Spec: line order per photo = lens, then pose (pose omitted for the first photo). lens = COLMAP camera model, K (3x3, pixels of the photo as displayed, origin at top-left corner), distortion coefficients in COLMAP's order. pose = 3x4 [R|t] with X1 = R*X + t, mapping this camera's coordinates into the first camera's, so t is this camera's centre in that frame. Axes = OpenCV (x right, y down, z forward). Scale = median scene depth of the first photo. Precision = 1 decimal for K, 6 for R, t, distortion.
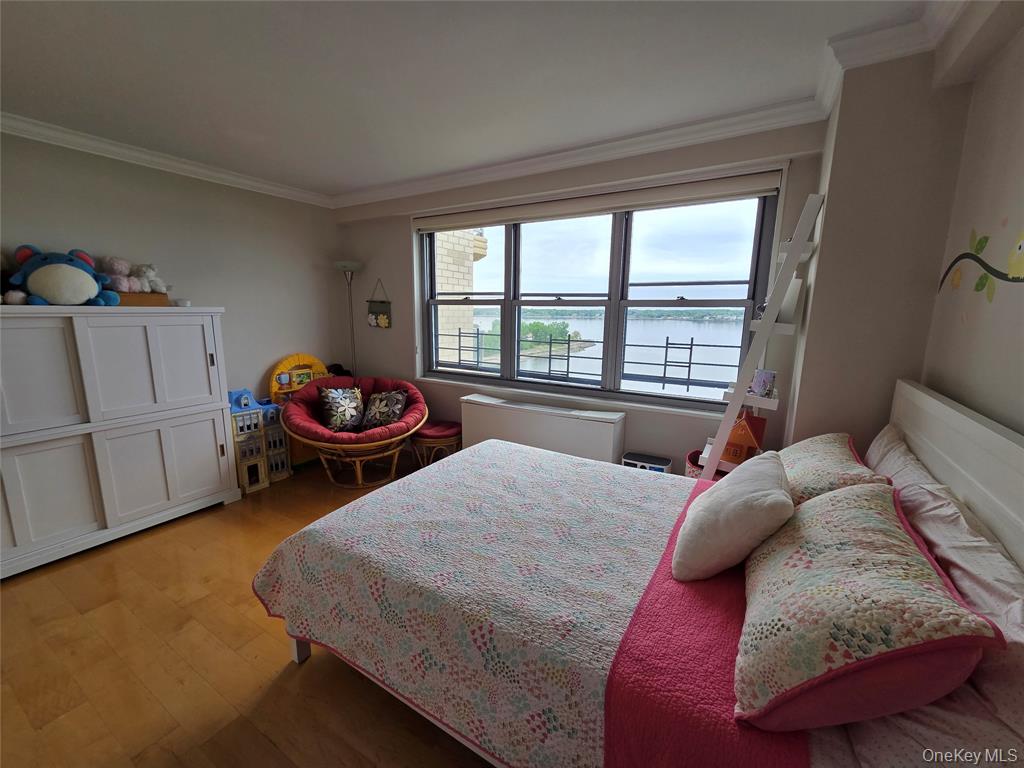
lens RADIAL K [[416.7, 0, 512.6], [0, 416.7, 384.3], [0, 0, 1]] dist [-0.010857, 0.000281]
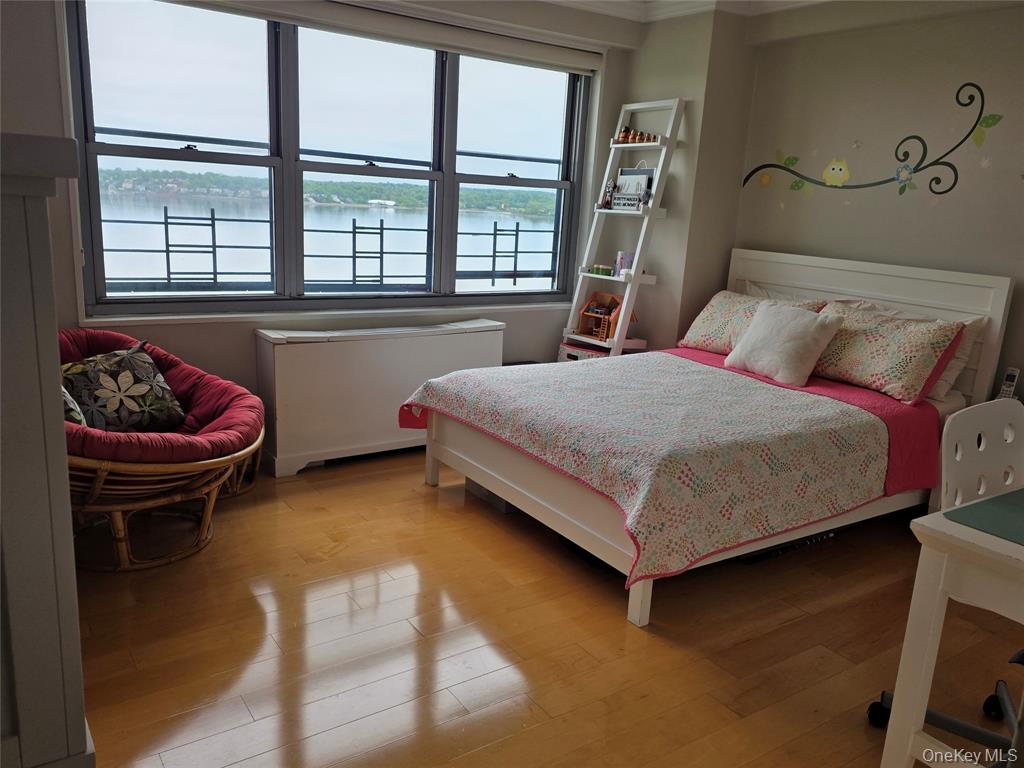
lens RADIAL K [[795.3, 0, 516.0], [0, 795.3, 385.4], [0, 0, 1]] dist [0.046046, -0.003223]
pose [[0.410331, -0.197500, 0.890293, -1.048274], [0.107472, 0.979936, 0.167853, -0.054080], [-0.905582, 0.026807, 0.423324, 0.285629]]
